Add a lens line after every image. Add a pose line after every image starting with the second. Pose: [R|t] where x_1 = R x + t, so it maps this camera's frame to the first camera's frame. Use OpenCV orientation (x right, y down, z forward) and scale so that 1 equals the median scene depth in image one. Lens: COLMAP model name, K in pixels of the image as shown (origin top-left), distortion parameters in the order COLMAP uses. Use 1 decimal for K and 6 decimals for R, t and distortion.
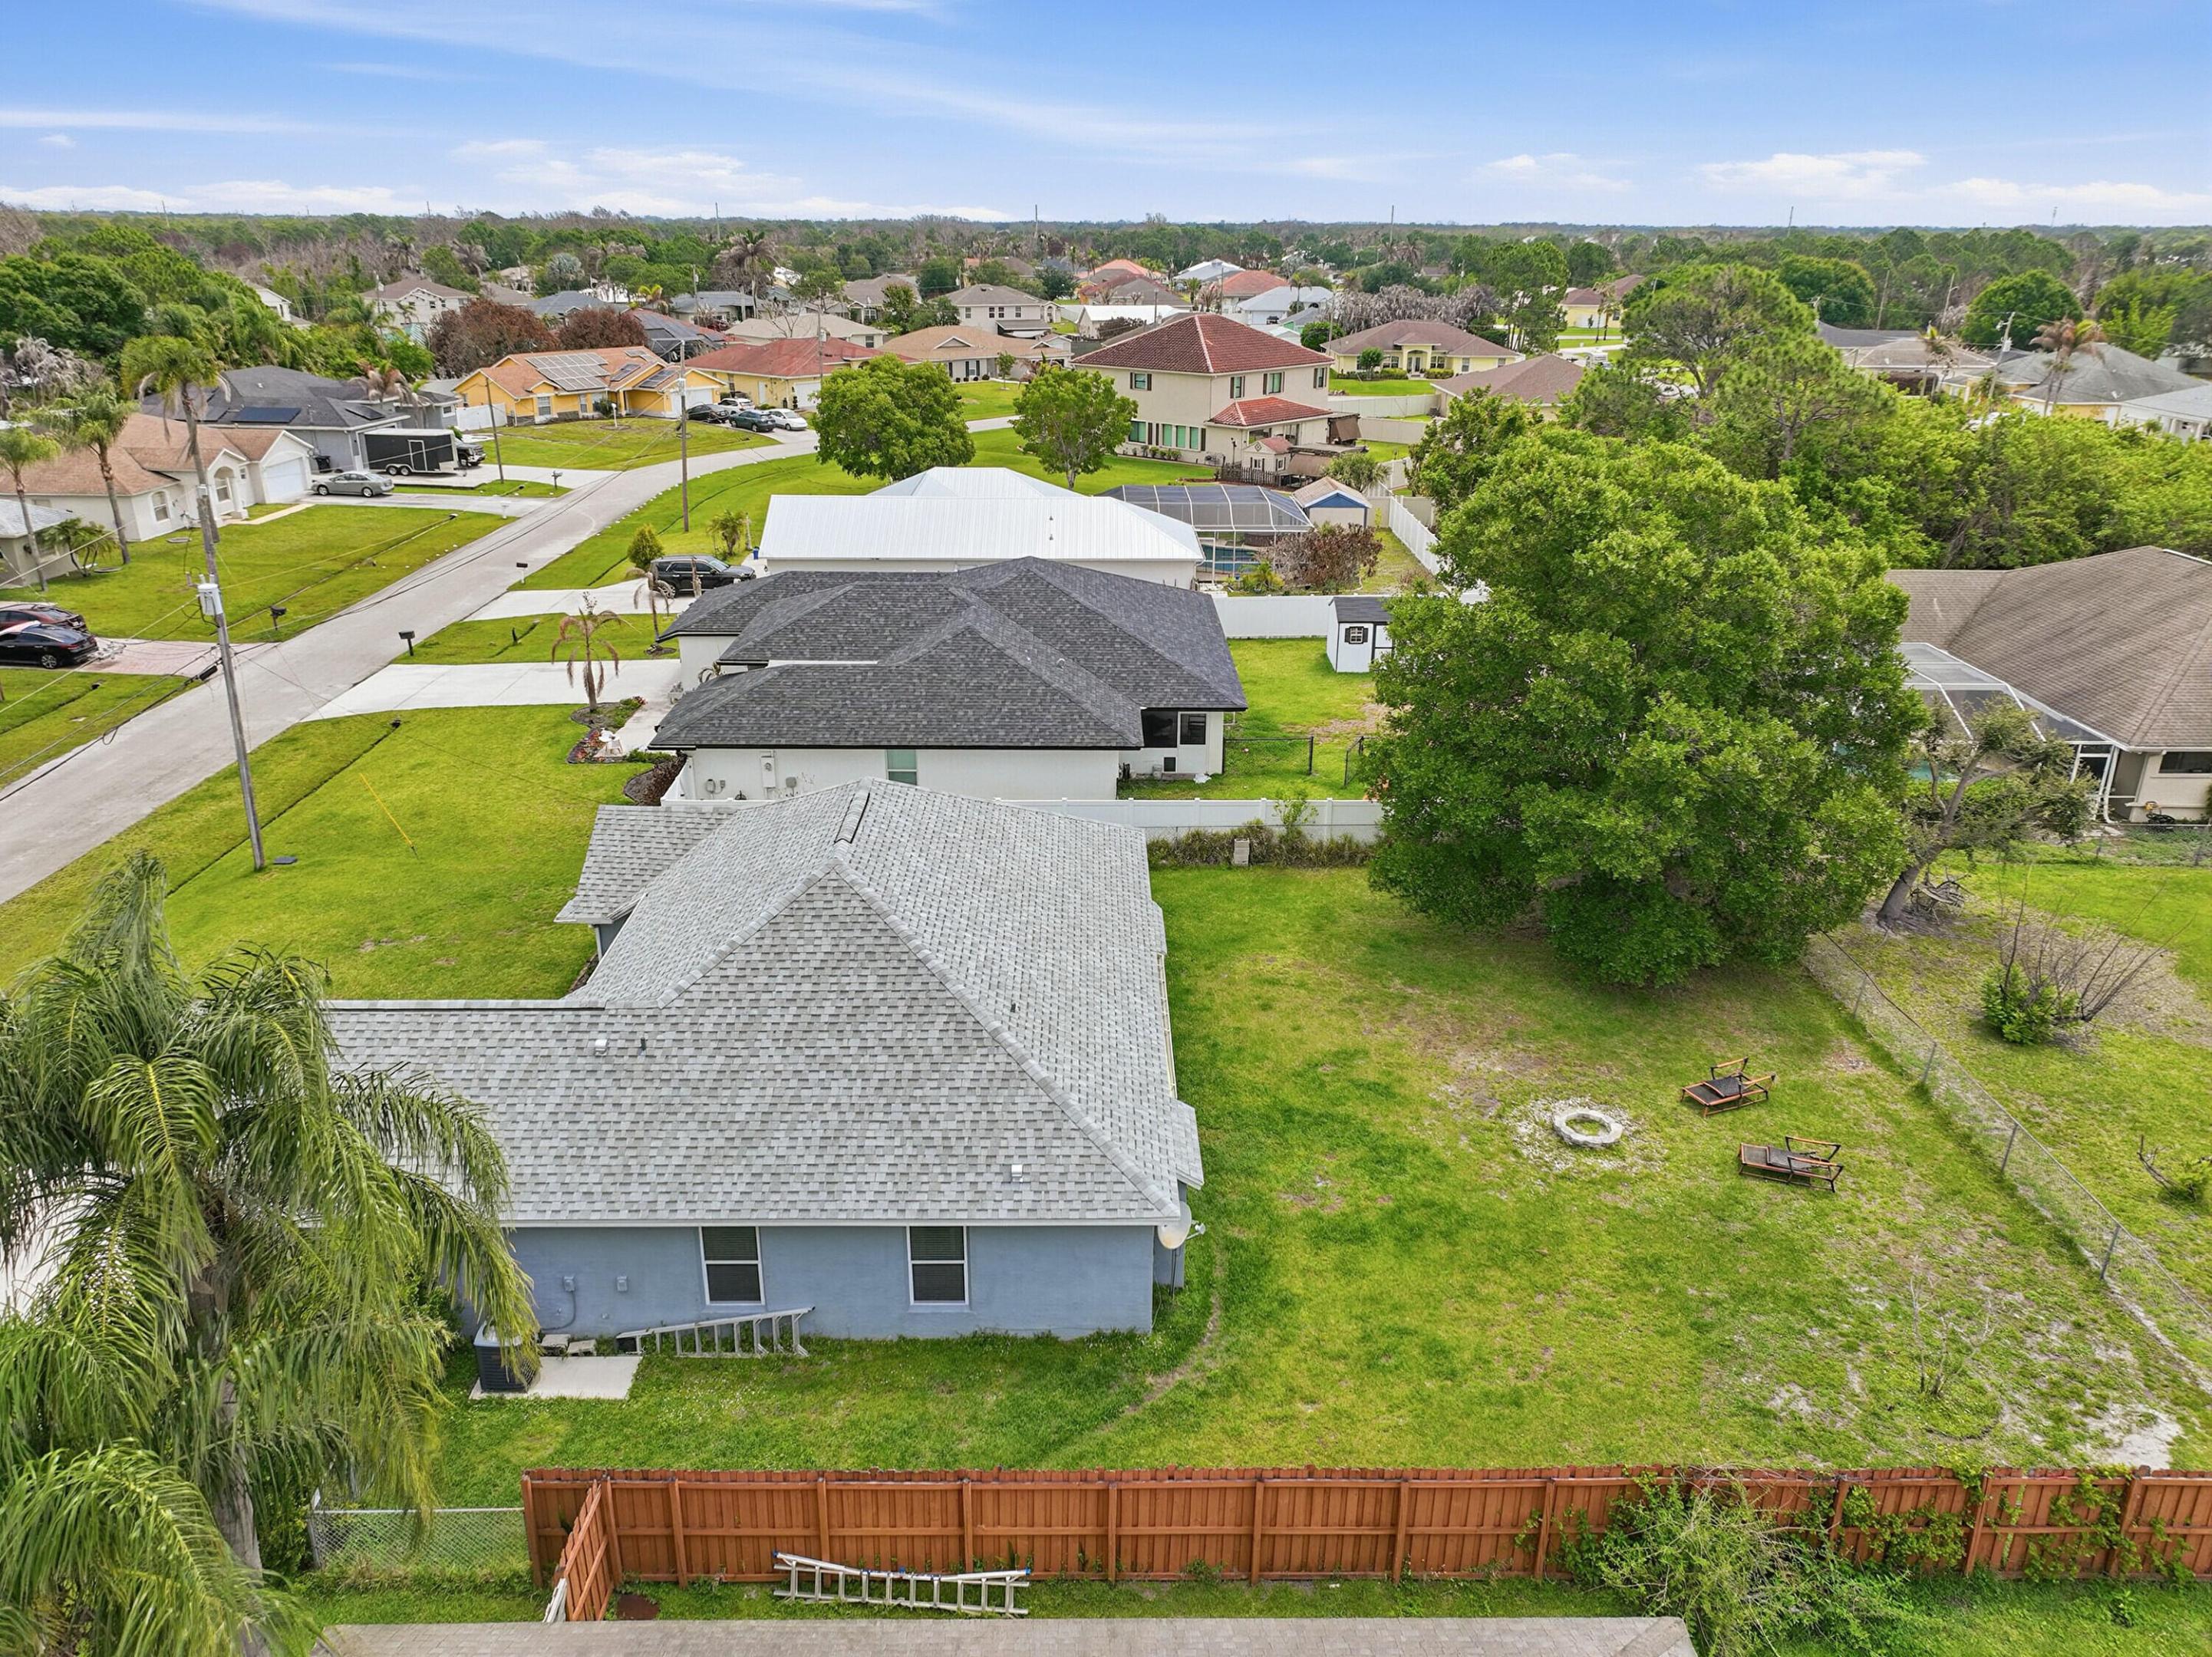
lens RADIAL K [[1552.9, 0, 1106.0], [0, 1552.9, 828.5], [0, 0, 1]] dist [0.002730, 0.010159]
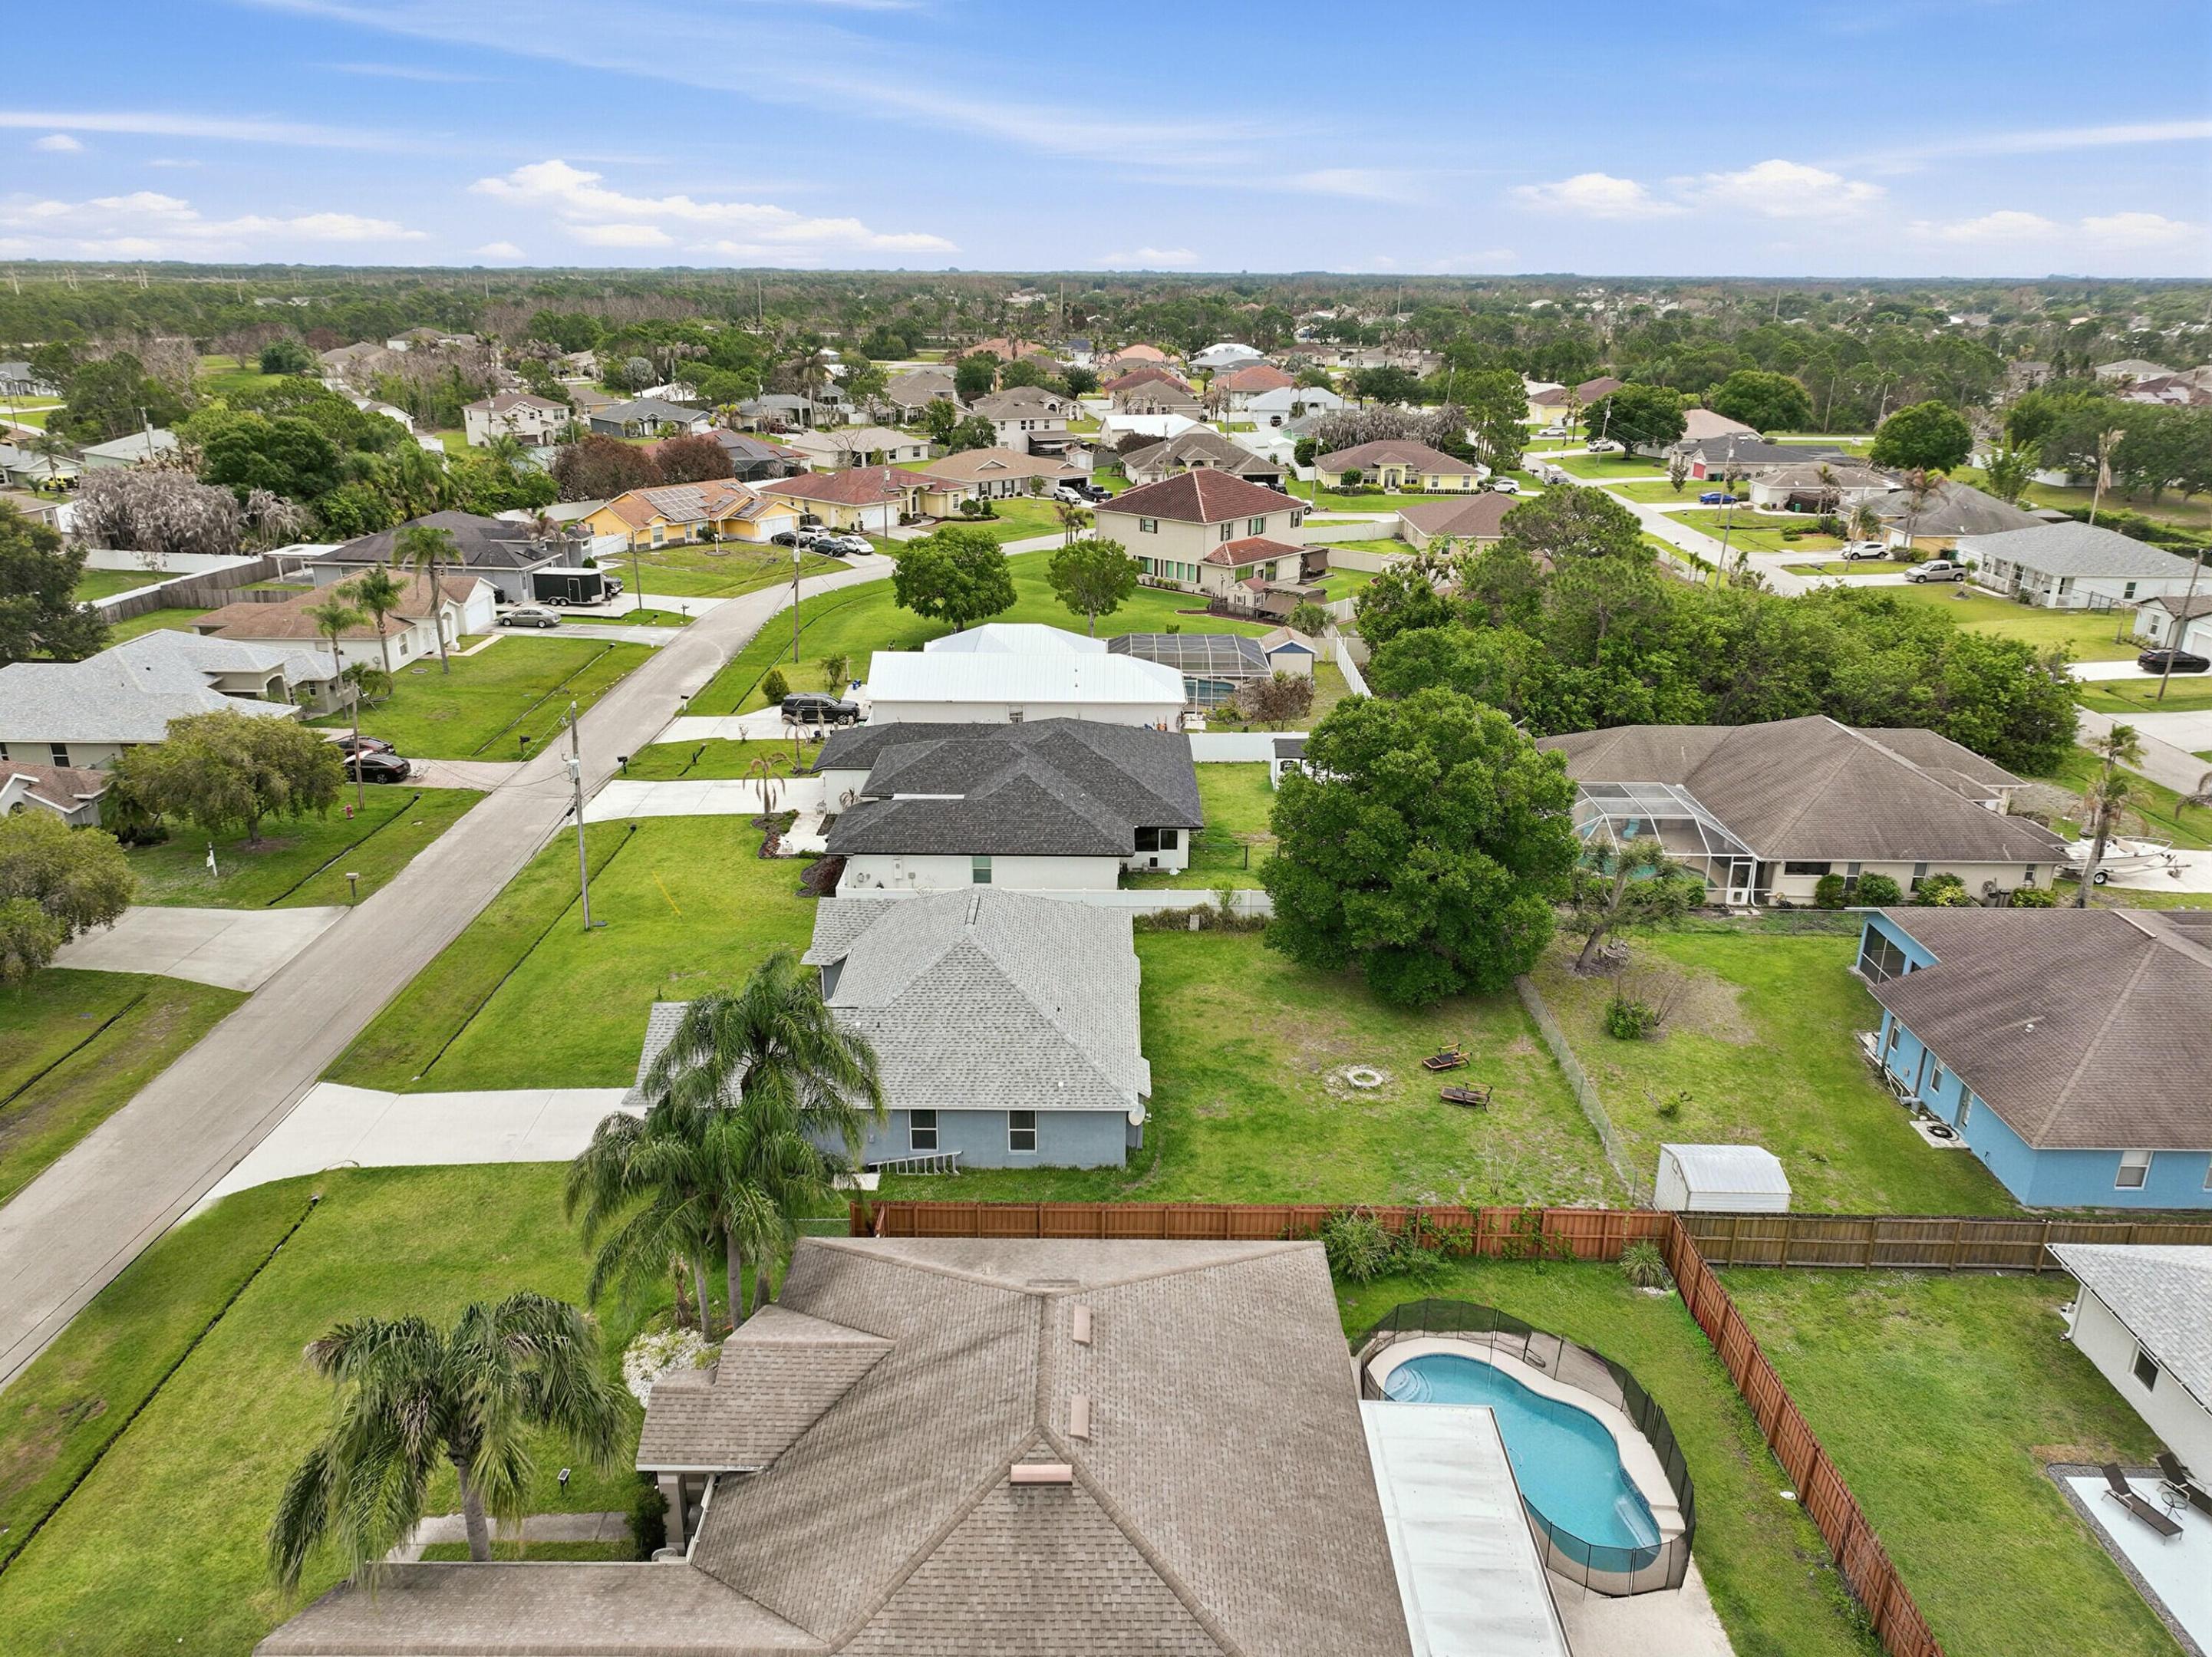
lens RADIAL K [[1552.9, 0, 1106.0], [0, 1552.9, 828.5], [0, 0, 1]] dist [0.002730, 0.010159]
pose [[0.999898, 0.005991, -0.012990, 0.013750], [-0.006328, 0.999640, -0.026056, -0.034607], [0.012829, 0.026136, 0.999576, -0.530682]]
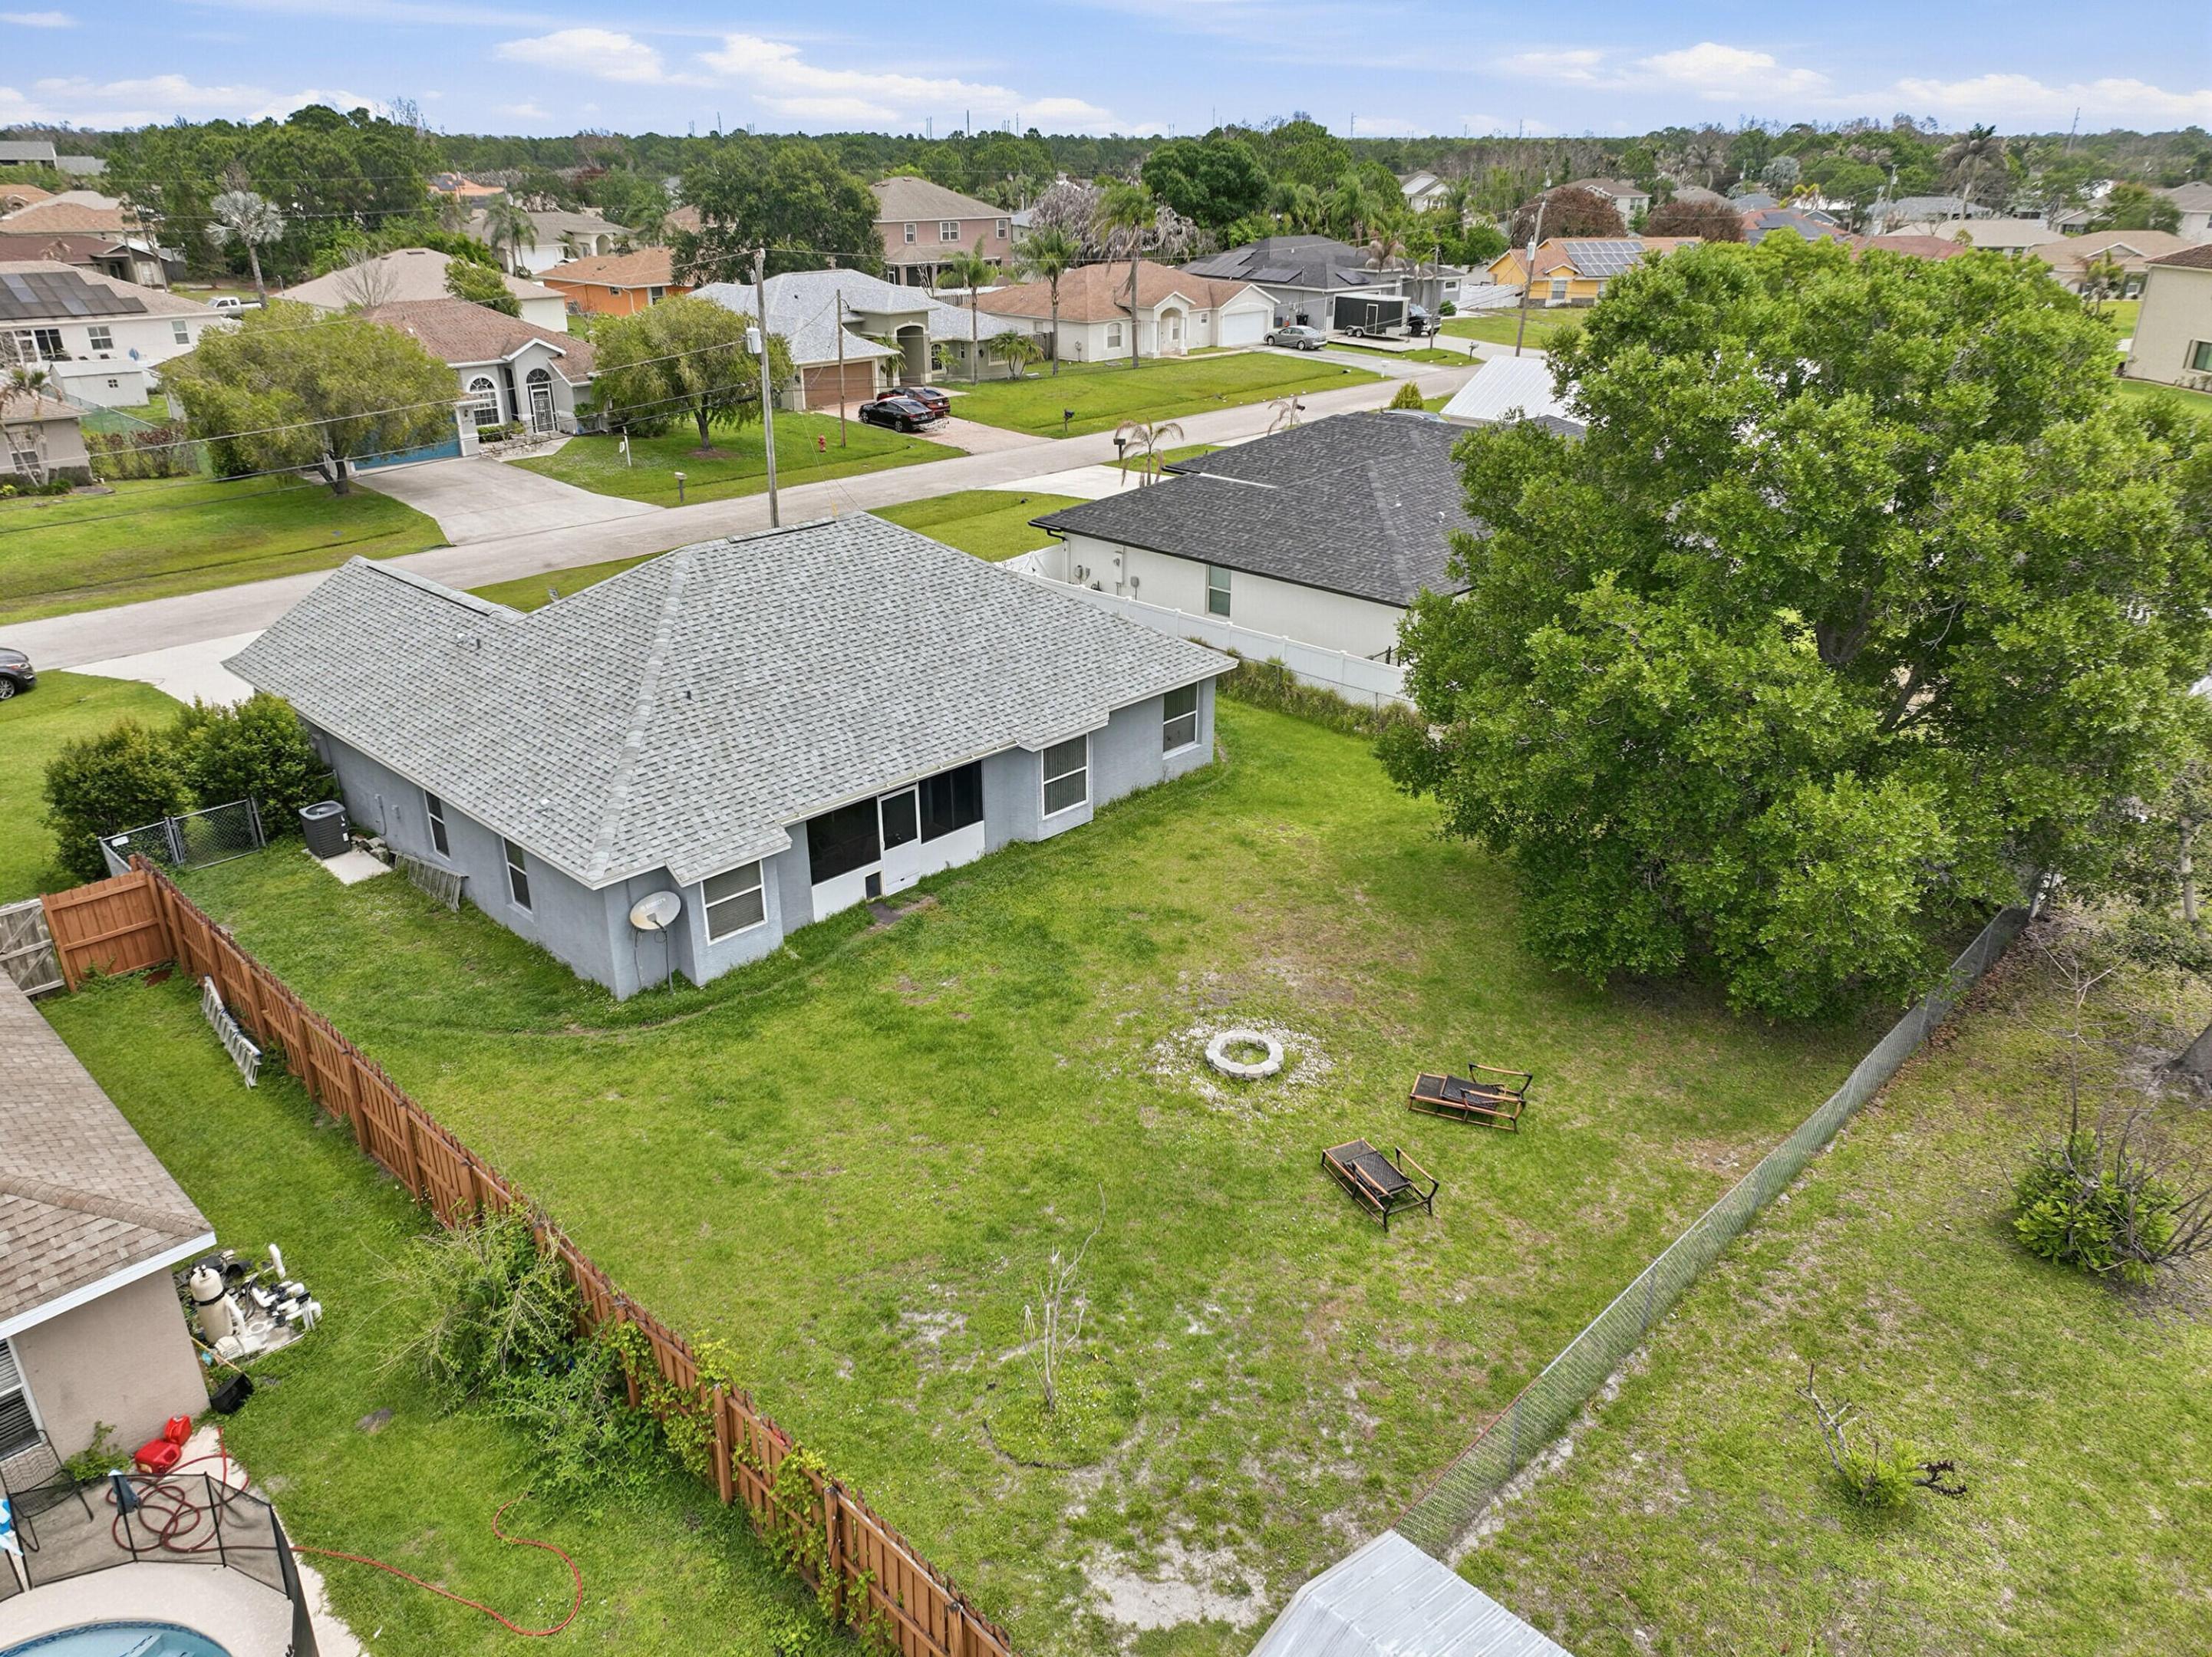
lens RADIAL K [[1552.9, 0, 1106.0], [0, 1552.9, 828.5], [0, 0, 1]] dist [0.002730, 0.010159]
pose [[0.712455, 0.277932, -0.644330, 0.456180], [-0.250213, 0.958481, 0.136773, -0.008059], [0.655592, 0.063775, 0.752417, 0.203210]]
